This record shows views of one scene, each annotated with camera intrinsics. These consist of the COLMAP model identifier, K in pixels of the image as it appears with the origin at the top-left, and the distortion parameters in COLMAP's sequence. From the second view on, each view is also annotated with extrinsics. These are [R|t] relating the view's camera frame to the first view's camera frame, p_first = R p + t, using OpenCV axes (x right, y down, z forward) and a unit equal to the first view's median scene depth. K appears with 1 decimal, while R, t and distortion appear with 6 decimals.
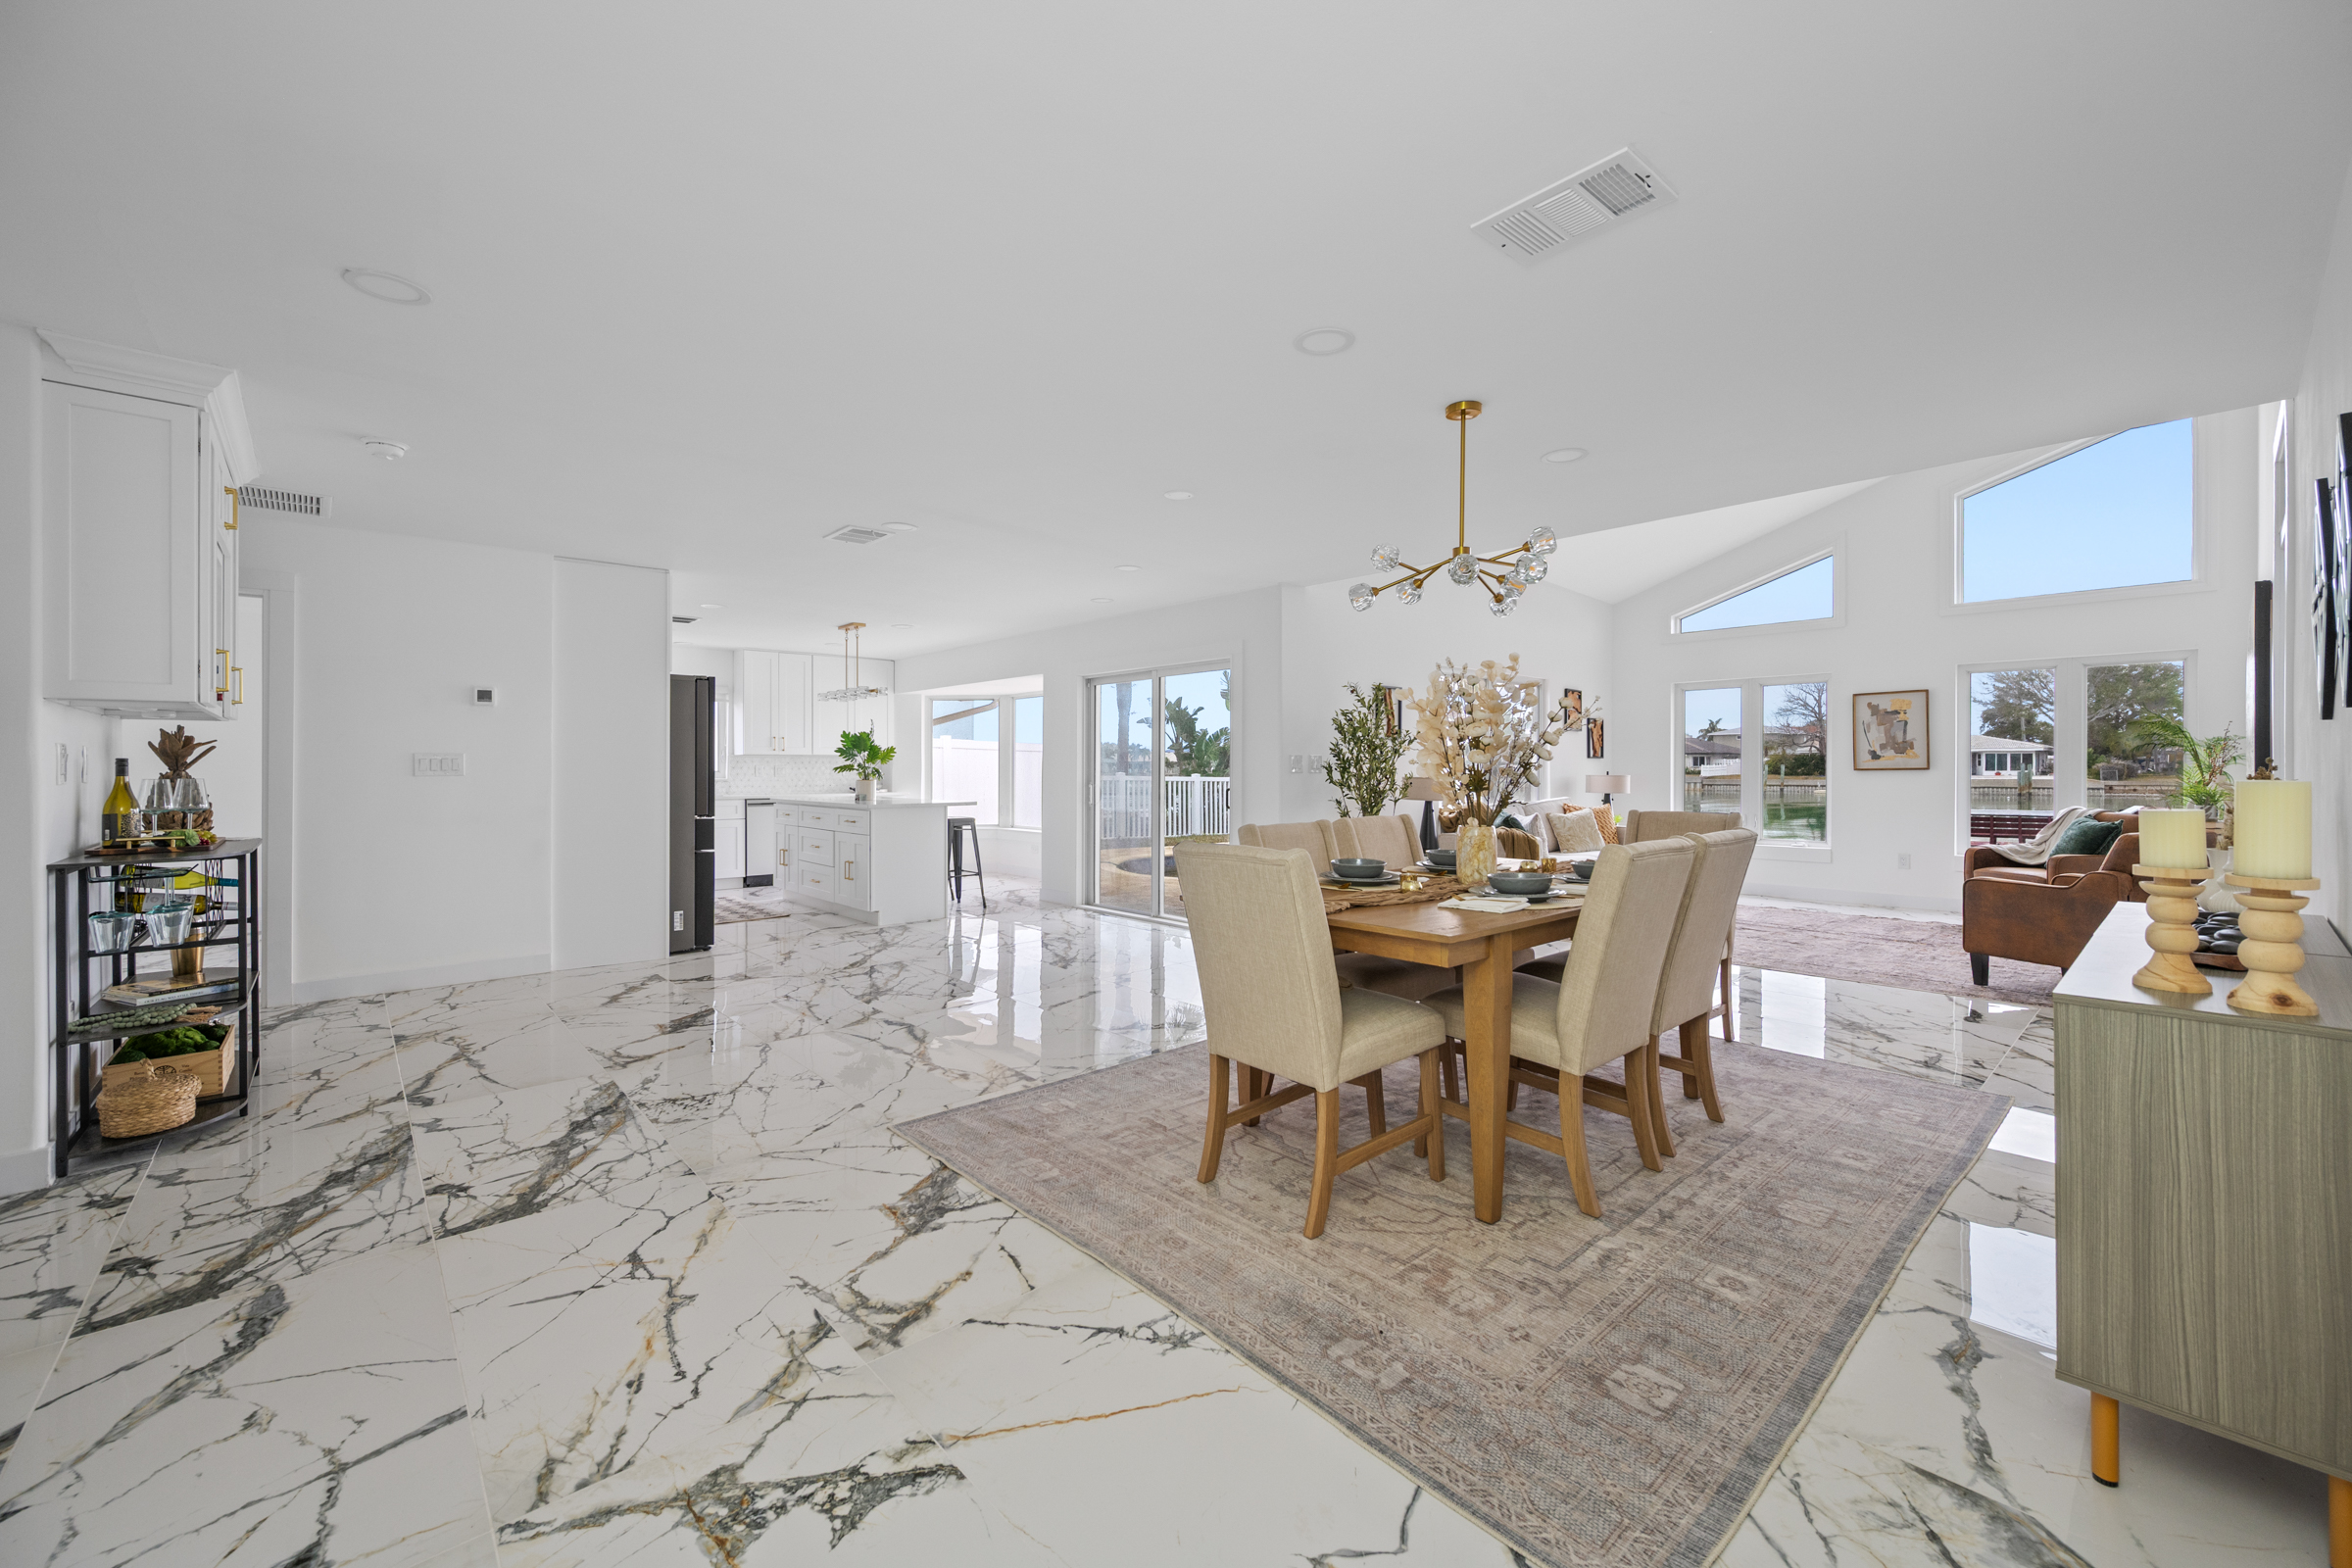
lens RADIAL K [[939.5, 0, 1185.5], [0, 939.5, 770.5], [0, 0, 1]] dist [0.000948, 0.000072]
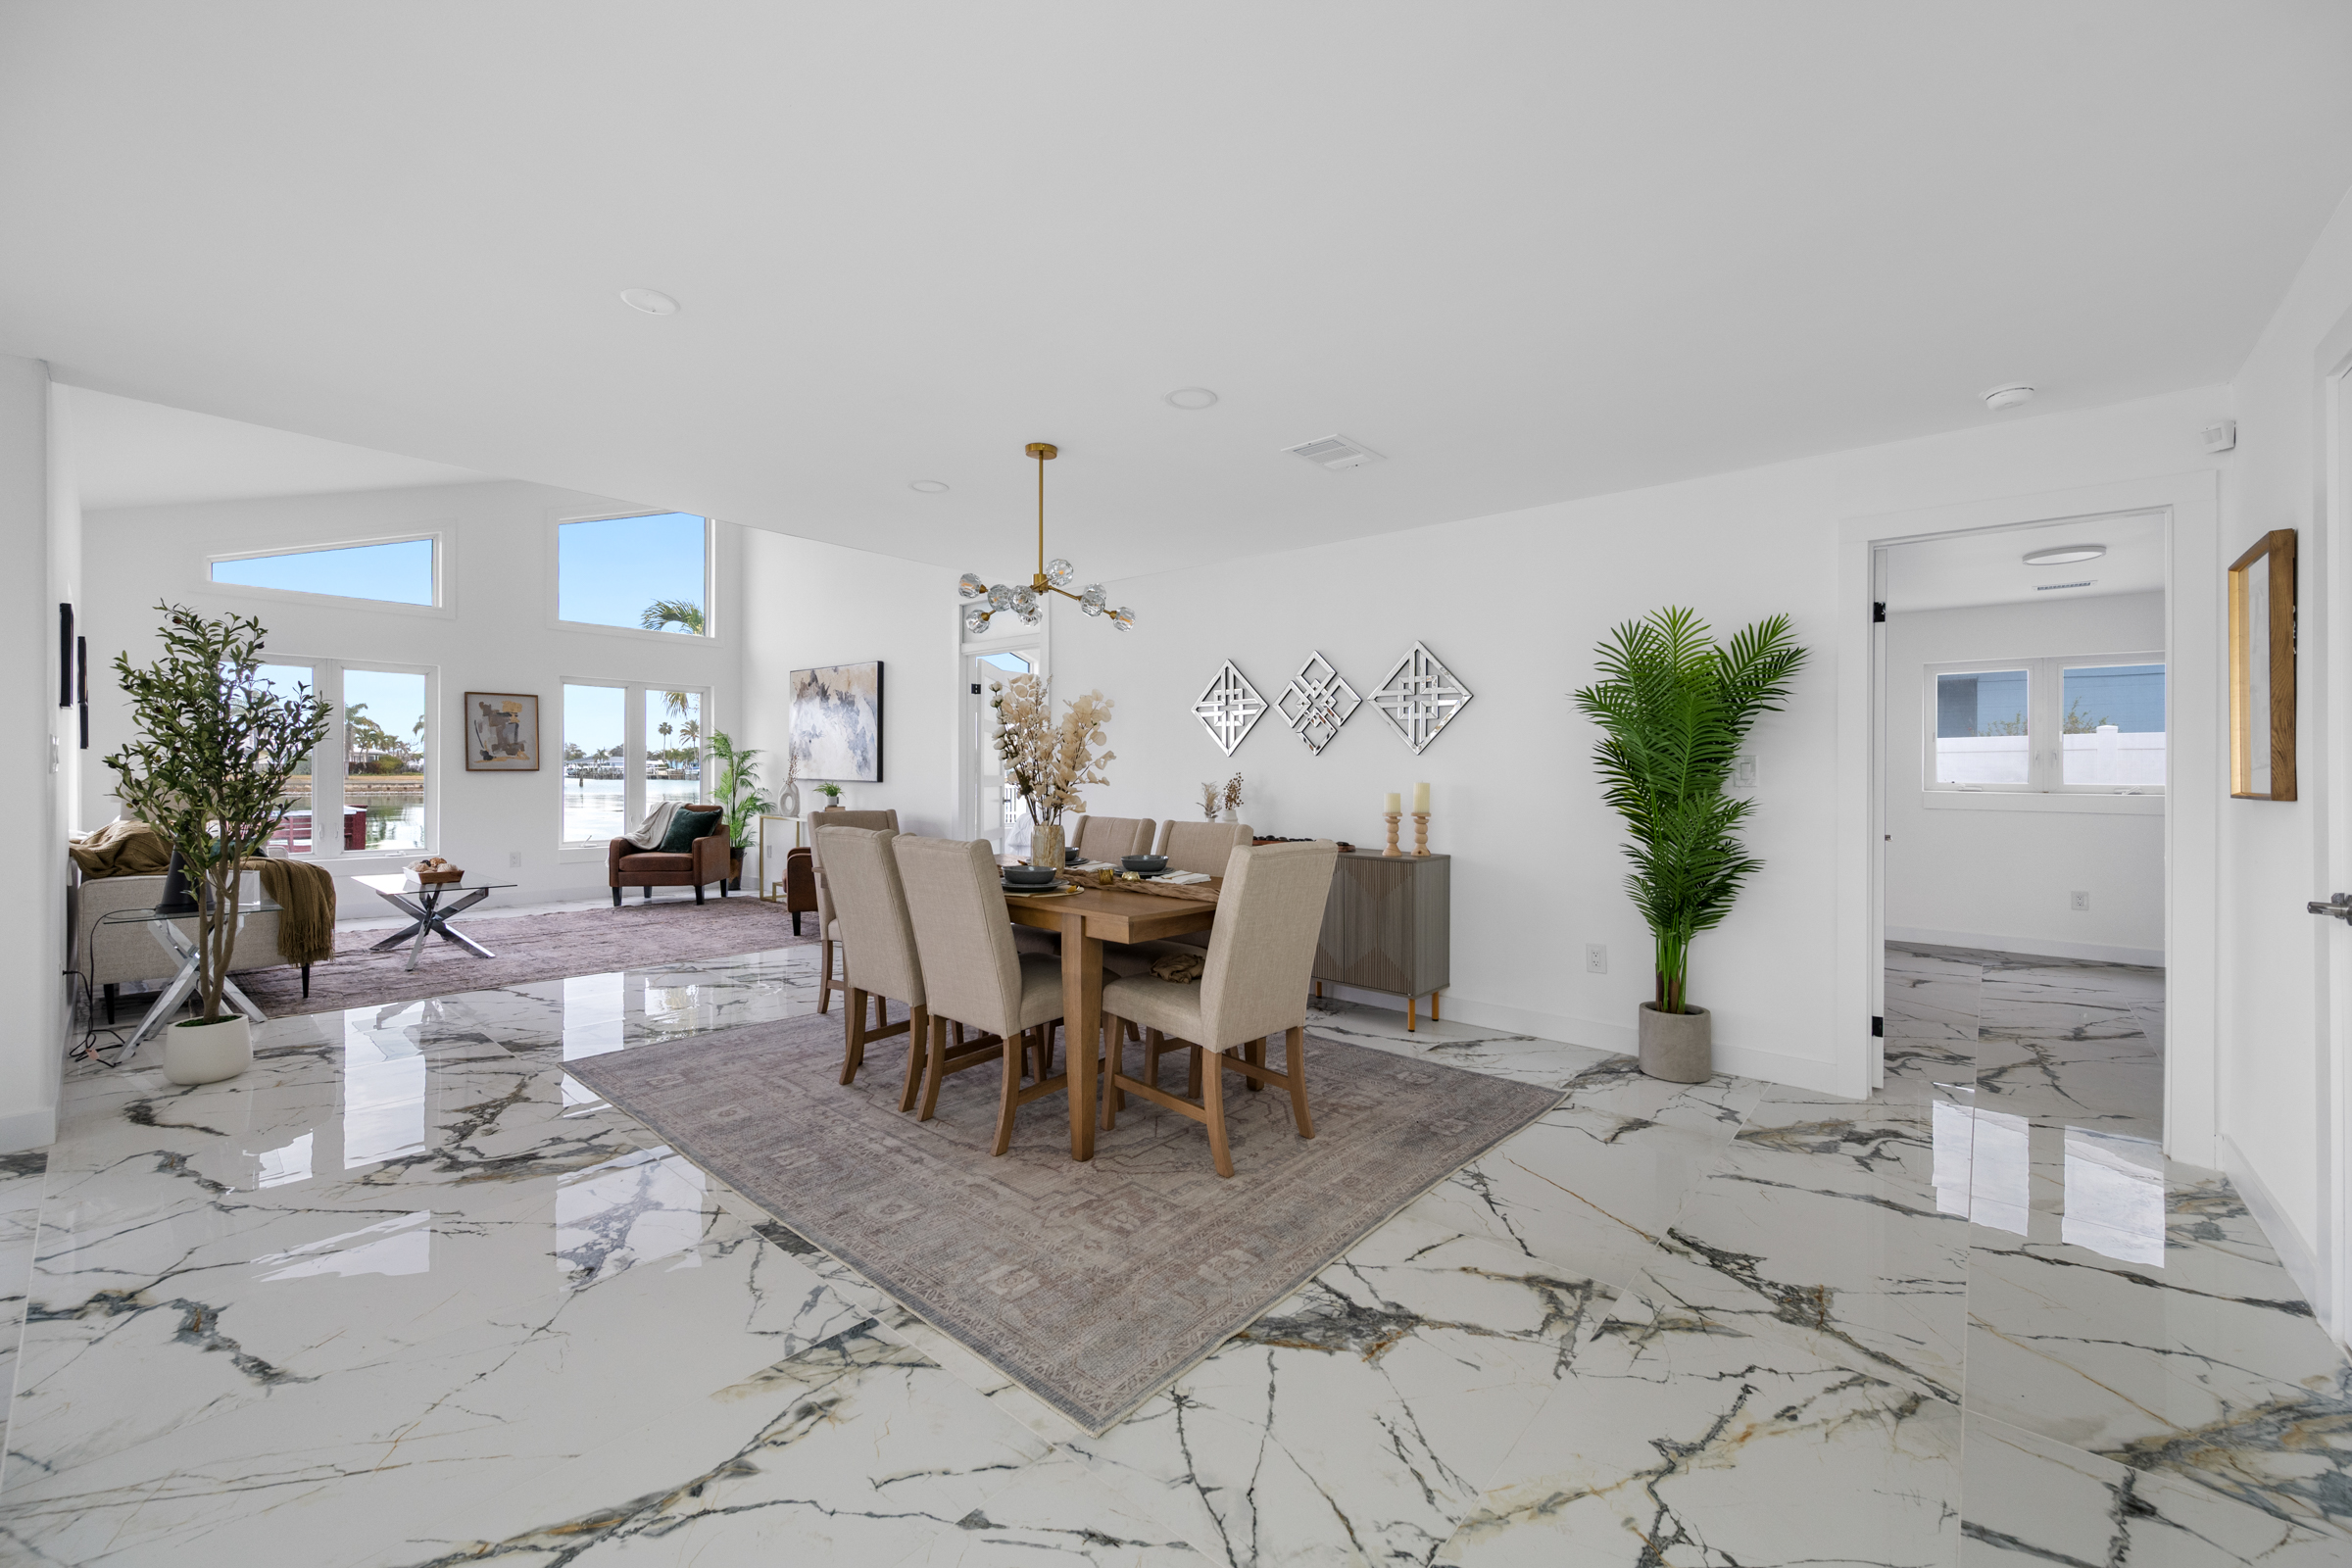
lens RADIAL K [[934.7, 0, 1186.0], [0, 934.7, 779.0], [0, 0, 1]] dist [0.000773, 0.000349]
pose [[-0.129196, -0.002054, 0.991617, -1.357402], [-0.008205, 0.999966, 0.001002, 0.003425], [-0.991585, -0.008006, -0.129209, 1.624203]]
